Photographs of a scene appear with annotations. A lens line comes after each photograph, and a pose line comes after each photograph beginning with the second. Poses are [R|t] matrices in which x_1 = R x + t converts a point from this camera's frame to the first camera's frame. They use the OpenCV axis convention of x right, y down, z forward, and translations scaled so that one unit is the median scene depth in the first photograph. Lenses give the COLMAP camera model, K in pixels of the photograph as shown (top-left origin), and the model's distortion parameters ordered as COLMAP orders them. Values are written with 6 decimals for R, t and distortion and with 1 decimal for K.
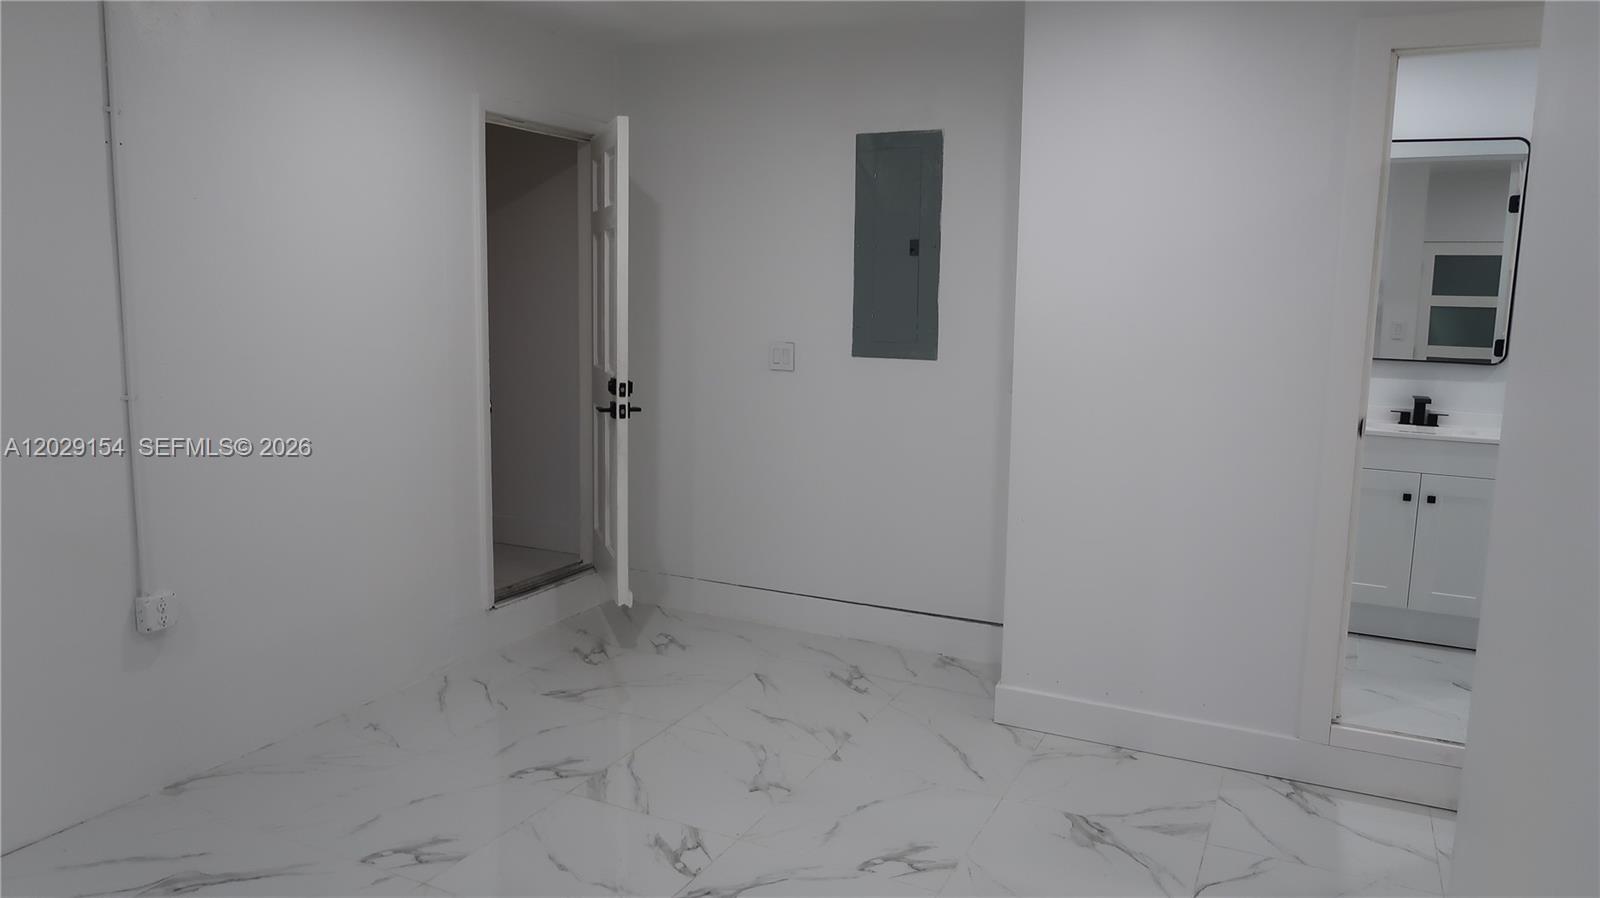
lens RADIAL K [[1093.1, 0, 800.0], [0, 1093.1, 449.0], [0, 0, 1]] dist [-0.030610, -0.000081]
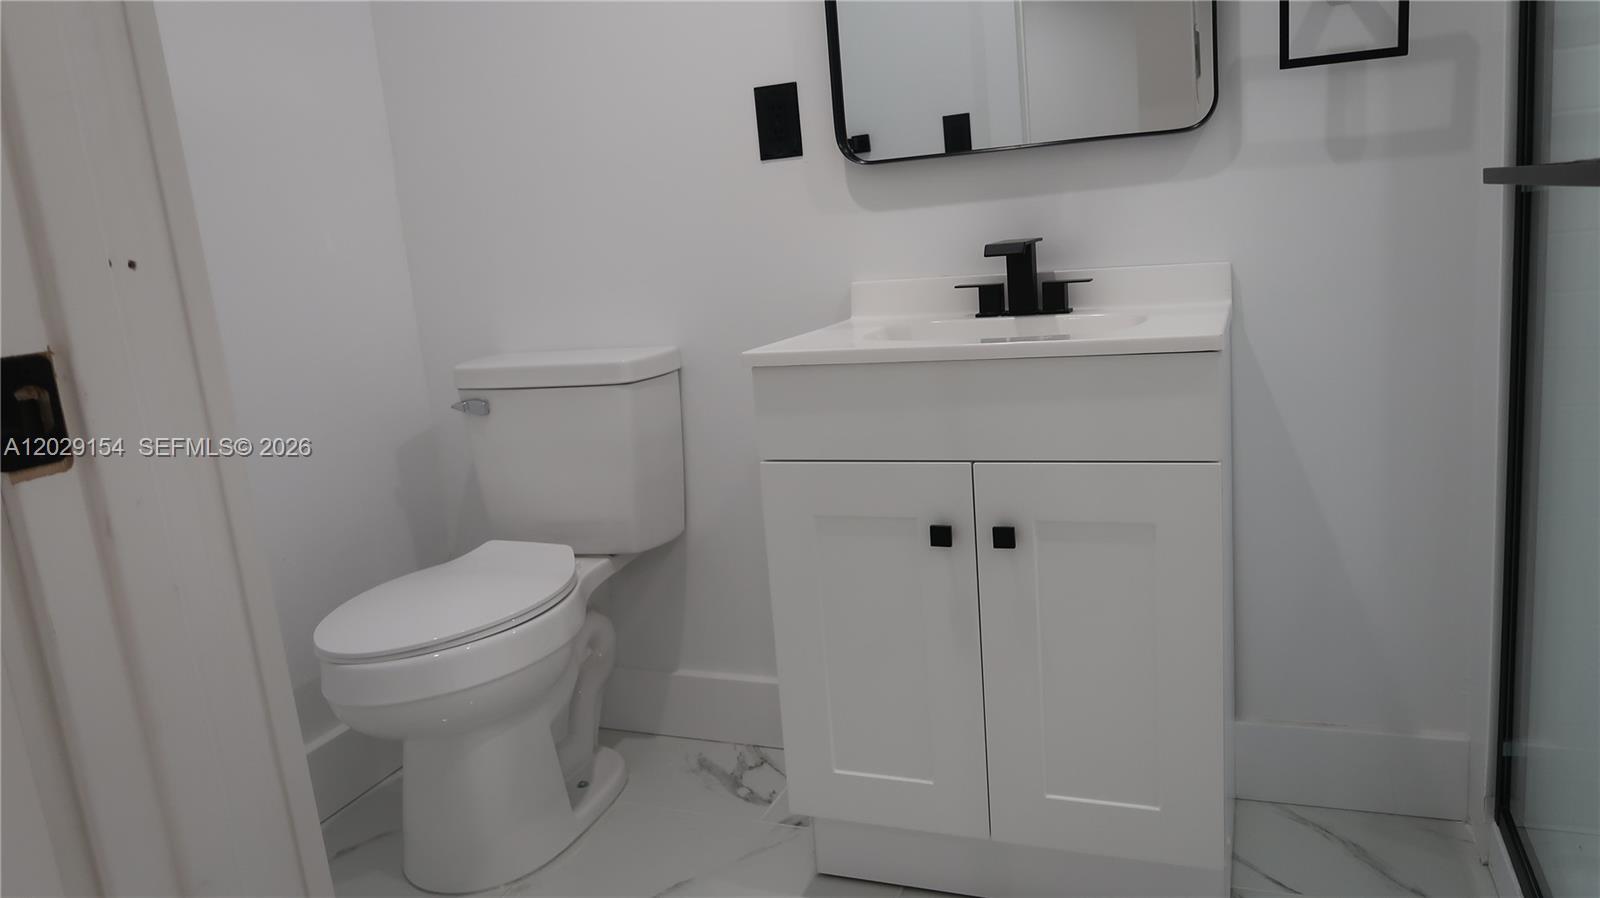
lens RADIAL K [[1118.0, 0, 809.1], [0, 1118.0, 444.9], [0, 0, 1]] dist [-0.013377, 0.000706]
pose [[0.992085, -0.124393, 0.017113, 0.486442], [0.122973, 0.990090, 0.067827, -0.012861], [-0.025381, -0.065185, 0.997550, 0.608663]]
